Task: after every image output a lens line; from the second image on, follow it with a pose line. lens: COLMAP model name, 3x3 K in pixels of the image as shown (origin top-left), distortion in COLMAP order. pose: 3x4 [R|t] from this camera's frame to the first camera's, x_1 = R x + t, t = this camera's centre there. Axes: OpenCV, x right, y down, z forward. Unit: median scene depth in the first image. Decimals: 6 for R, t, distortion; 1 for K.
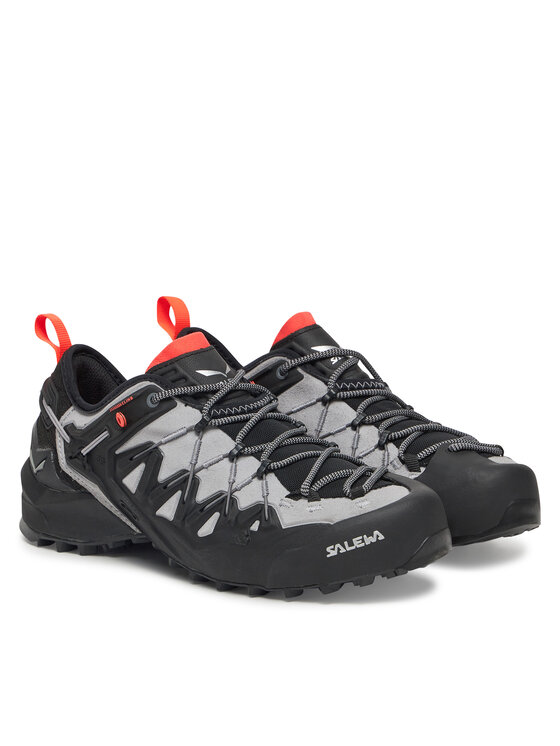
lens RADIAL K [[2206.8, 0, 280.4], [0, 2206.8, 372.2], [0, 0, 1]] dist [-0.741870, 0.000000]
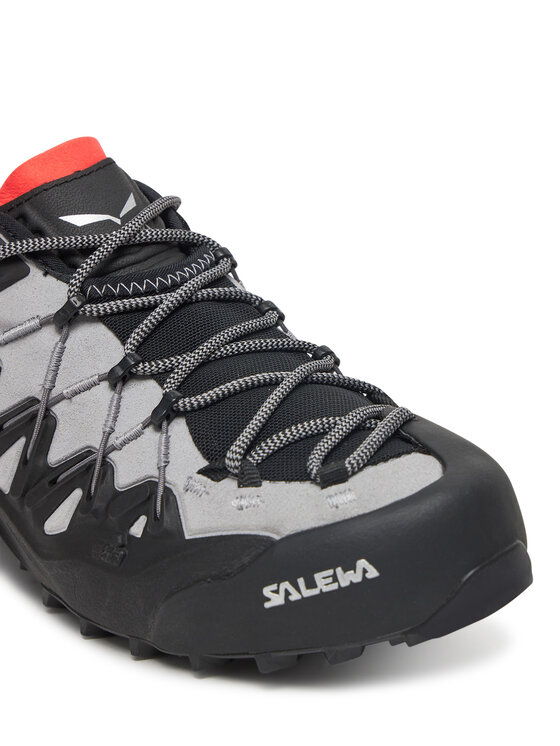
lens RADIAL K [[2036.6, 0, 280.8], [0, 2036.6, 372.6], [0, 0, 1]] dist [0.062248, 0.000000]
pose [[0.990602, 0.029158, -0.133633, 0.081959], [-0.010569, 0.990409, 0.137758, -0.030352], [0.136368, -0.135051, 0.981410, 0.536282]]
